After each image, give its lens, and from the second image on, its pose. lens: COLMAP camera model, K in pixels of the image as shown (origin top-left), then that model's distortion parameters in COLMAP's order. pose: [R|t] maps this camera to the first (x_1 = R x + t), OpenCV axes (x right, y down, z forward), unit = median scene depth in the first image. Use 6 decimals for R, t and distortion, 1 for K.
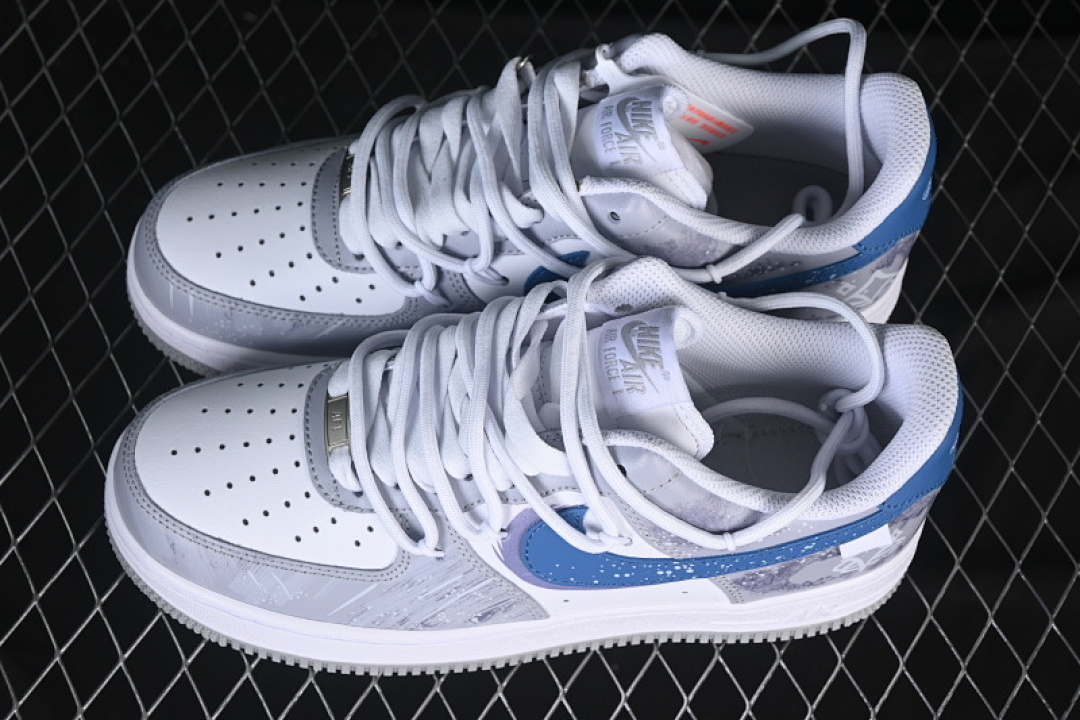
lens RADIAL K [[2452.4, 0, 540.0], [0, 2452.4, 360.0], [0, 0, 1]] dist [0.060528, -0.019572]
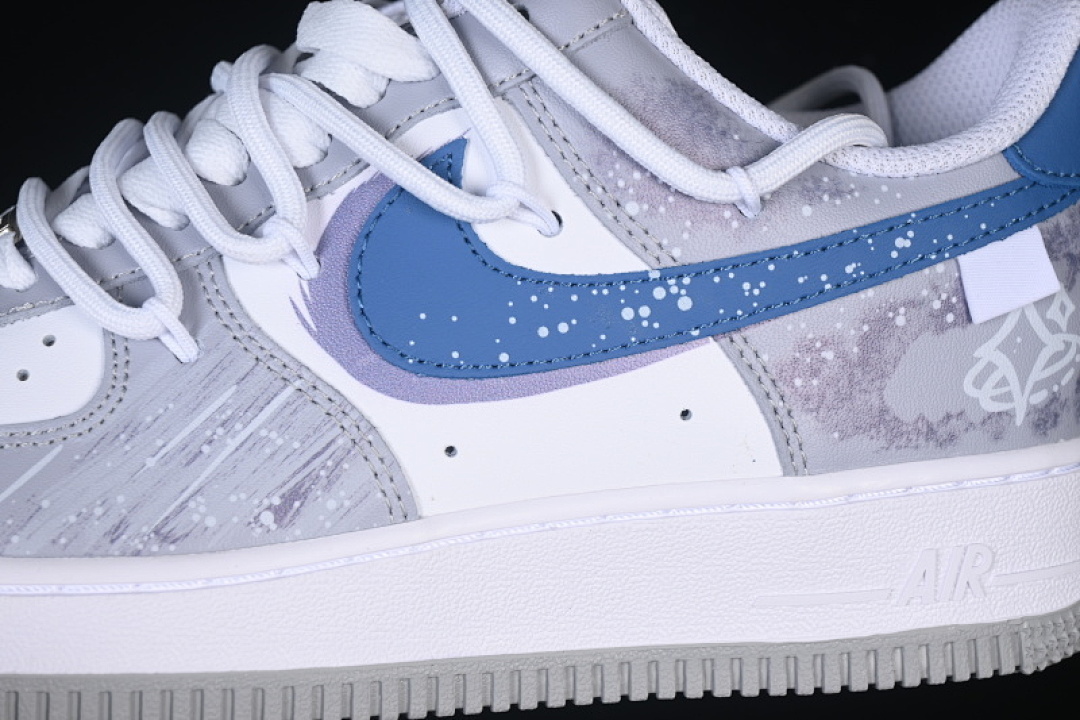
lens RADIAL K [[2452.4, 0, 540.0], [0, 2452.4, 360.0], [0, 0, 1]] dist [0.060528, -0.019572]
pose [[0.992481, -0.073685, 0.097736, -0.018468], [0.122351, 0.619968, -0.775029, 0.472817], [-0.003485, 0.781159, 0.624322, 0.681567]]
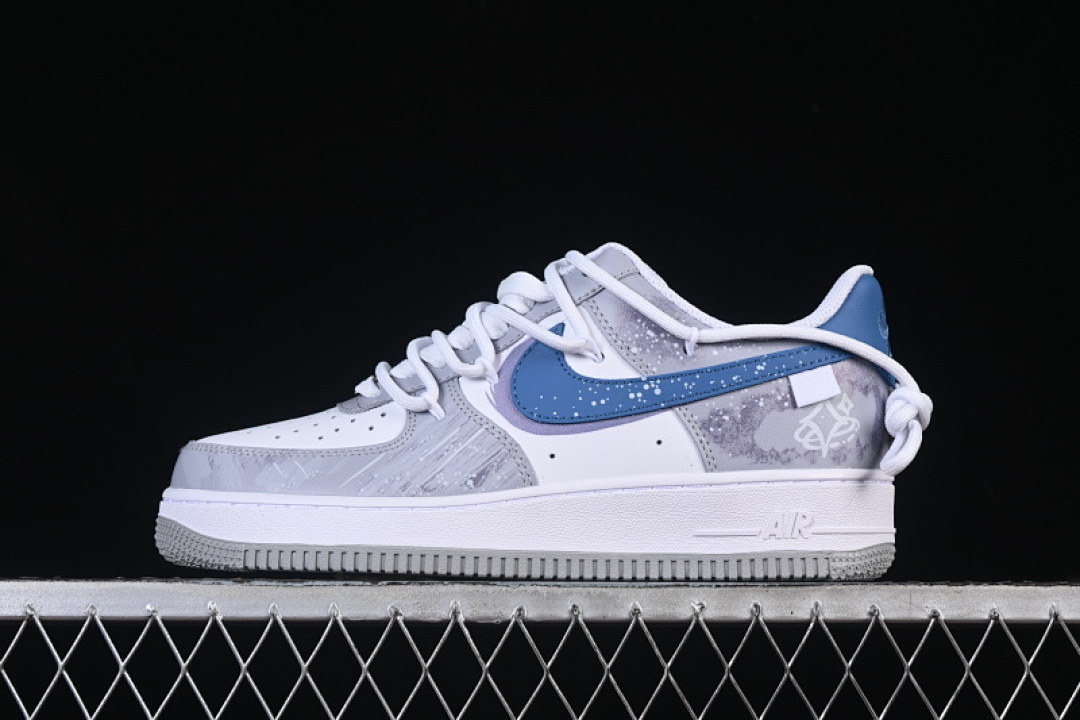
lens RADIAL K [[2452.4, 0, 540.0], [0, 2452.4, 360.0], [0, 0, 1]] dist [0.060528, -0.019572]
pose [[0.994315, -0.065165, -0.084206, 0.101510], [-0.050110, 0.411400, -0.910077, 1.092148], [0.093947, 0.909123, 0.405796, 0.513795]]
